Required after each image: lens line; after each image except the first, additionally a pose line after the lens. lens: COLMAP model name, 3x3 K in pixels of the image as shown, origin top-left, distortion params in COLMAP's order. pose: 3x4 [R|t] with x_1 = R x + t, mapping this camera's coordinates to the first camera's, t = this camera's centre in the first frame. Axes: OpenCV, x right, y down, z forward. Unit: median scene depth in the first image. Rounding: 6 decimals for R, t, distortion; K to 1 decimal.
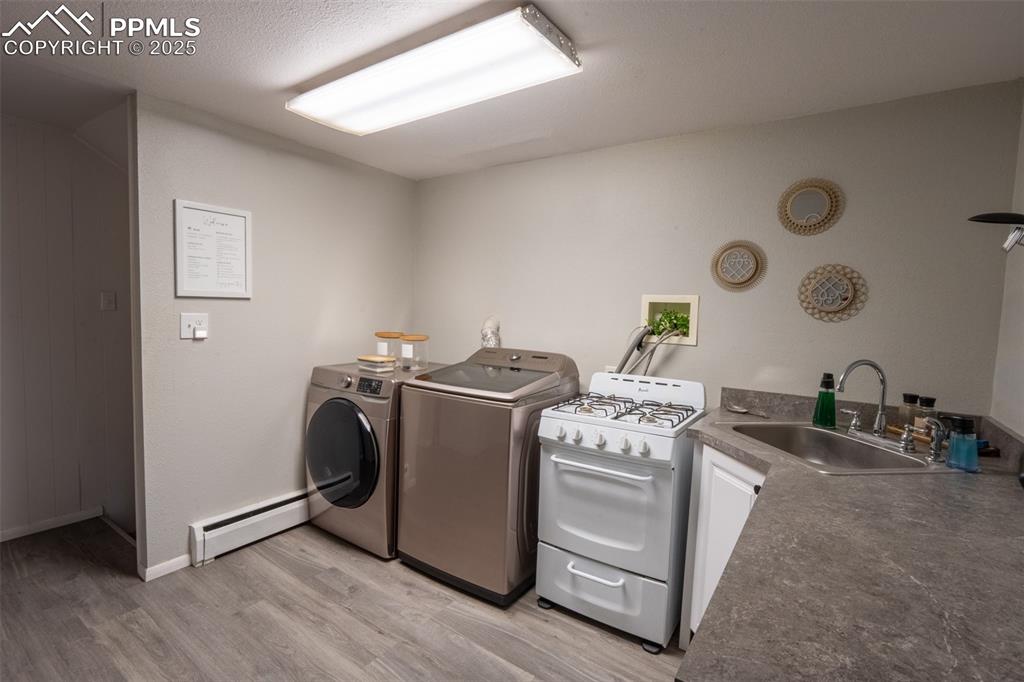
lens RADIAL K [[483.8, 0, 512.0], [0, 483.8, 341.0], [0, 0, 1]] dist [-0.010898, -0.000016]
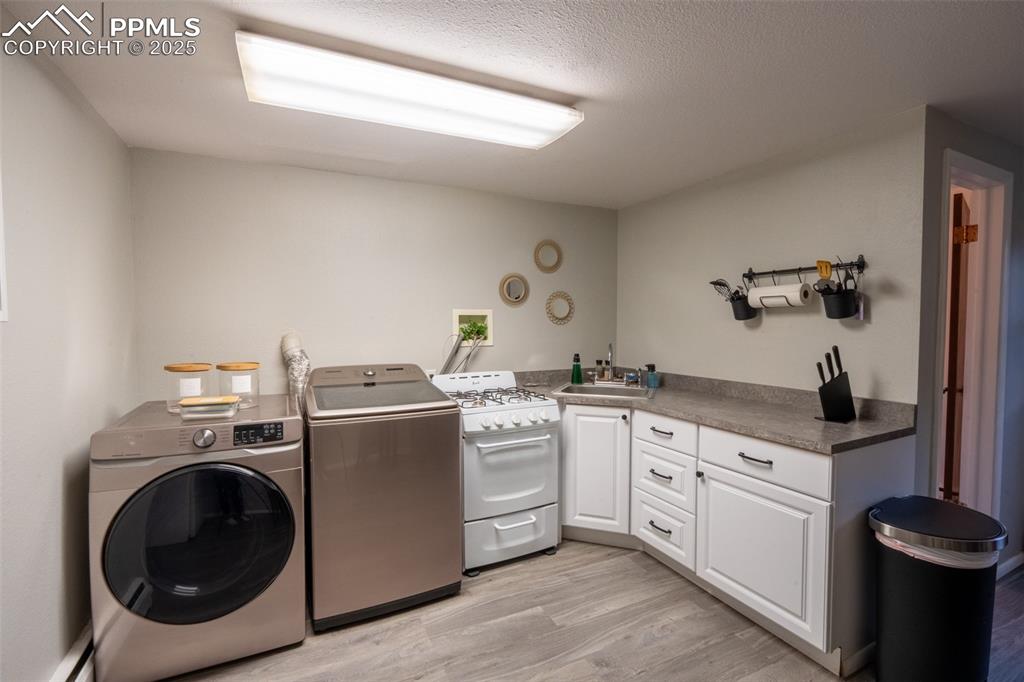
lens RADIAL K [[451.3, 0, 507.6], [0, 451.3, 340.0], [0, 0, 1]] dist [-0.009150, 0.000426]
pose [[0.494711, -0.067890, 0.866402, -0.805831], [0.077057, 0.996444, 0.034081, -0.053327], [-0.865635, 0.049902, 0.498183, 0.351208]]
